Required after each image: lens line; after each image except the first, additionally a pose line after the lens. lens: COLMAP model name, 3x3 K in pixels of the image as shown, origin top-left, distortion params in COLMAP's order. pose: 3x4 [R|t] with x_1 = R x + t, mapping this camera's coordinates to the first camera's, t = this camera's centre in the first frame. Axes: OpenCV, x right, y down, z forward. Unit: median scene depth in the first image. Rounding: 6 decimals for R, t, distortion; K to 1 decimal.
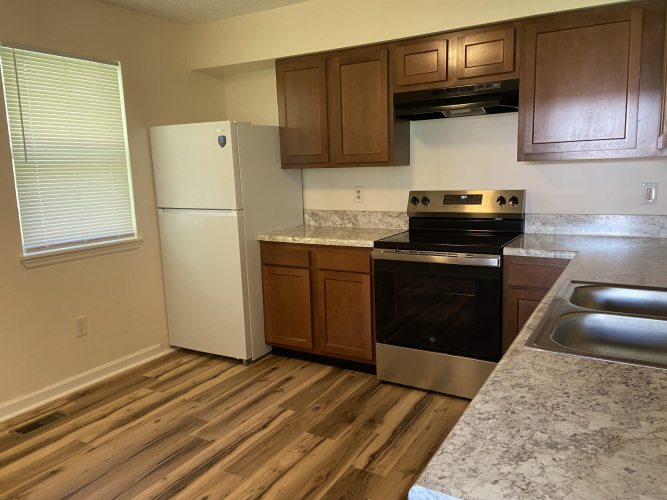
lens RADIAL K [[514.9, 0, 334.4], [0, 514.9, 252.4], [0, 0, 1]] dist [0.095738, -0.096835]
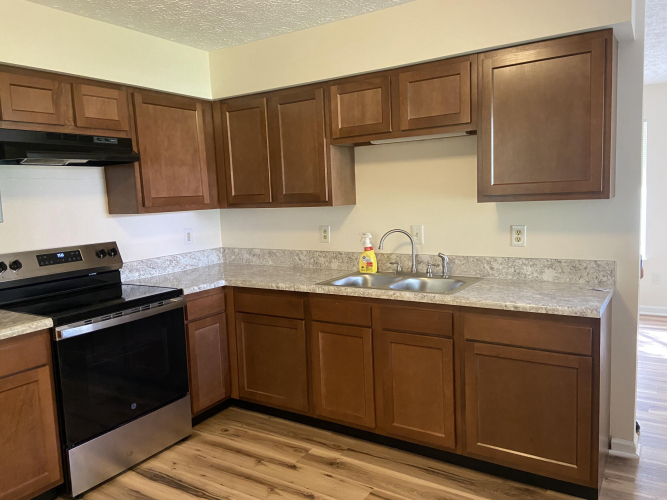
lens RADIAL K [[514.9, 0, 329.6], [0, 514.9, 250.0], [0, 0, 1]] dist [0.095738, -0.096835]
pose [[0.044431, -0.081160, 0.995710, -0.612810], [0.203561, 0.976520, 0.070513, -0.084285], [-0.978054, 0.199555, 0.059909, 0.492122]]
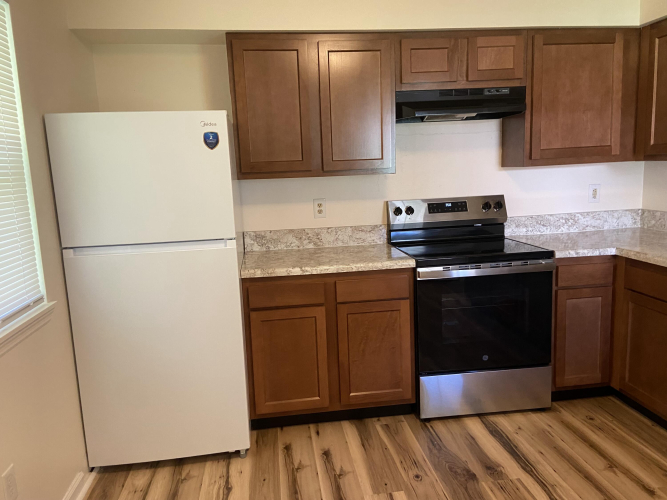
lens RADIAL K [[514.9, 0, 329.0], [0, 514.9, 249.6], [0, 0, 1]] dist [0.095738, -0.096835]
pose [[0.790237, -0.100712, 0.604469, -0.511648], [0.117651, 0.992987, 0.011636, -0.060553], [-0.601402, 0.061921, 0.796544, 0.368141]]
